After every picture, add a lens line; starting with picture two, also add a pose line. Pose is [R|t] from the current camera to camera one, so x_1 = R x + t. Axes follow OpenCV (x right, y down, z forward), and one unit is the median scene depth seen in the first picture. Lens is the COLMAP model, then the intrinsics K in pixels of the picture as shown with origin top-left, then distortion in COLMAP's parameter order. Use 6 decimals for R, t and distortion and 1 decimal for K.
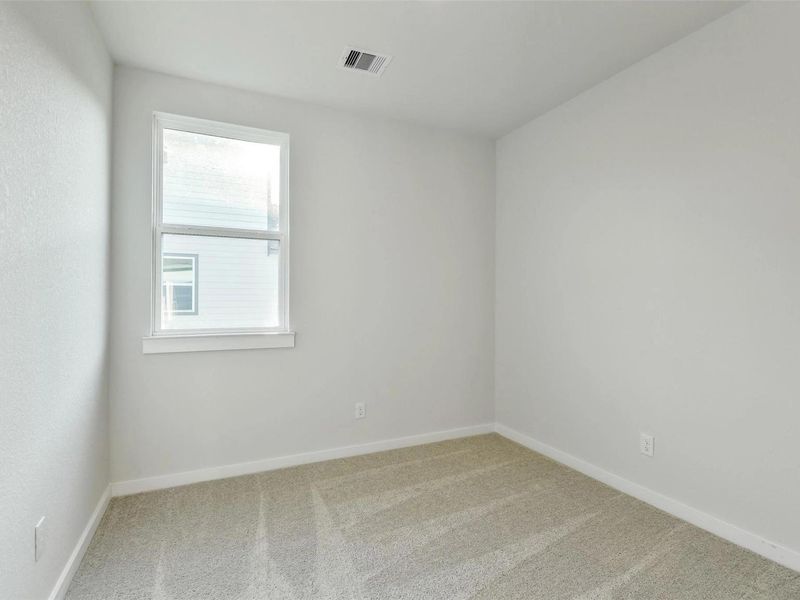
lens RADIAL K [[389.6, 0, 401.0], [0, 389.6, 297.0], [0, 0, 1]] dist [0.001523, -0.011913]
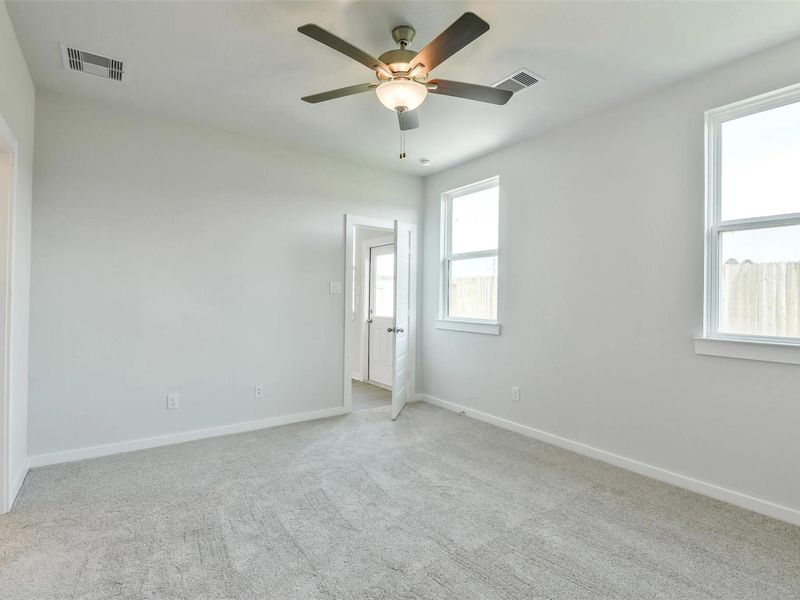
lens RADIAL K [[389.6, 0, 401.0], [0, 389.6, 297.0], [0, 0, 1]] dist [0.001523, -0.011913]
pose [[0.212306, -0.002962, -0.977199, 0.948355], [-0.006390, 0.999970, -0.004419, 0.006662], [0.977182, 0.007182, 0.212280, 0.391006]]
